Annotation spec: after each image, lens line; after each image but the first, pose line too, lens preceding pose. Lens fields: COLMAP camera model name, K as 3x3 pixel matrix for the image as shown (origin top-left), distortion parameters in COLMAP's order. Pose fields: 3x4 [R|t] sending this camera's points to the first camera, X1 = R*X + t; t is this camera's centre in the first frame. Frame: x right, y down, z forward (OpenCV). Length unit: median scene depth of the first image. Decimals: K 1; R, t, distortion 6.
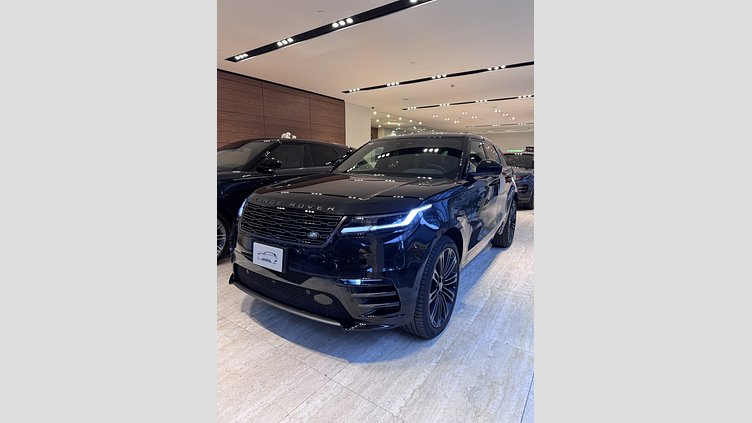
lens RADIAL K [[300.4, 0, 375.8], [0, 300.4, 215.6], [0, 0, 1]] dist [-0.002784, -0.000237]
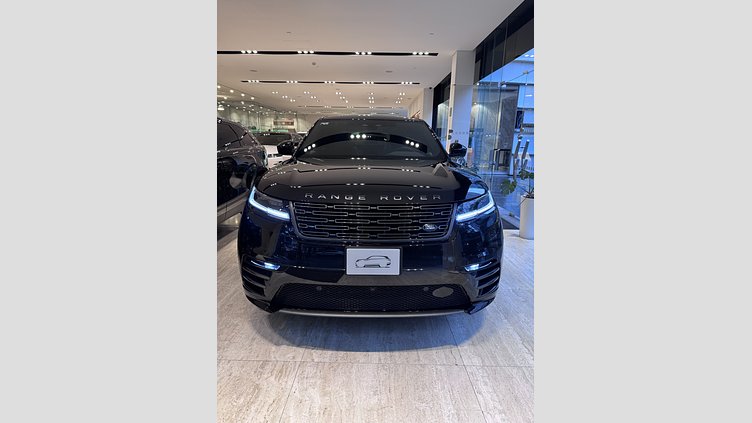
lens RADIAL K [[300.4, 0, 375.4], [0, 300.4, 213.8], [0, 0, 1]] dist [-0.002784, -0.000237]
pose [[0.822777, -0.127024, 0.553988, -0.802294], [0.093910, 0.991692, 0.087910, -0.068636], [-0.560552, -0.020305, 0.827870, 0.312616]]
